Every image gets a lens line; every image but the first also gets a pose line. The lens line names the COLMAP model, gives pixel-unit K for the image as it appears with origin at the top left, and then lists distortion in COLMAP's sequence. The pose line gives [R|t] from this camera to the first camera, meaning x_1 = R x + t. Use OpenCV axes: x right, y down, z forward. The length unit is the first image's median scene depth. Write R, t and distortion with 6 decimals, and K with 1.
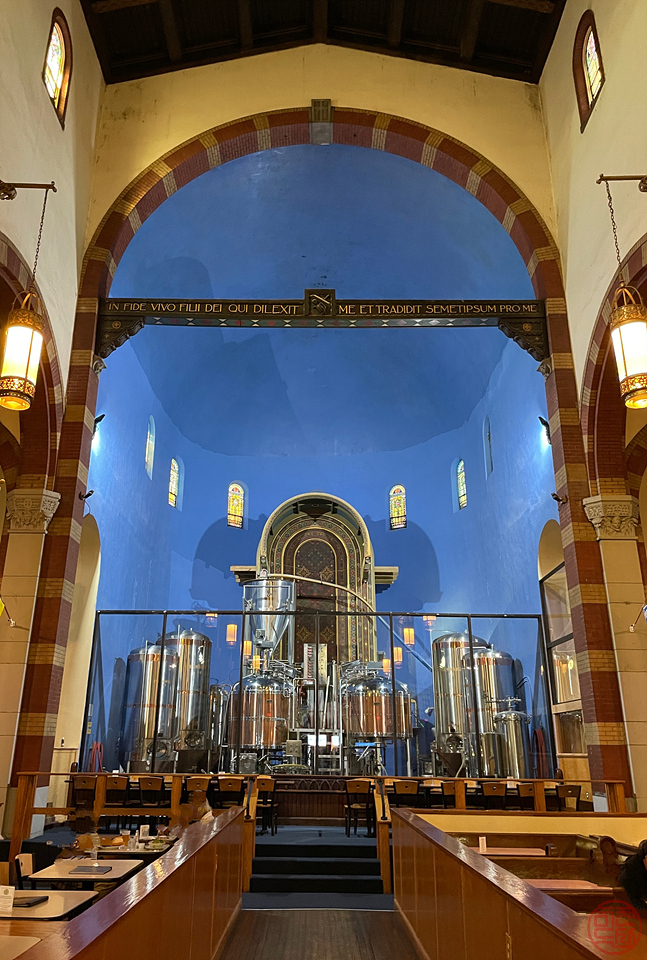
lens RADIAL K [[755.2, 0, 298.0], [0, 755.2, 467.2], [0, 0, 1]] dist [0.068499, -0.040806]
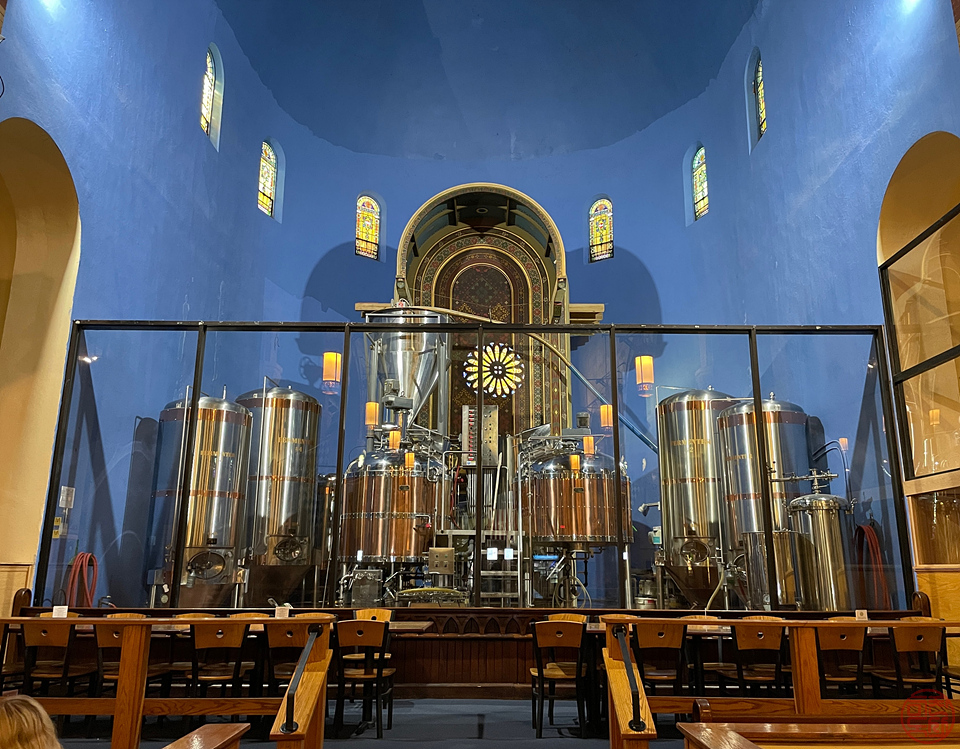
lens RADIAL K [[797.9, 0, 495.0], [0, 797.9, 362.6], [0, 0, 1]] dist [0.082956, -0.067198]
pose [[0.999528, -0.000672, 0.030705, 0.015979], [-0.002623, 0.994239, 0.107154, 0.136275], [-0.030600, -0.107184, 0.993768, 0.361426]]
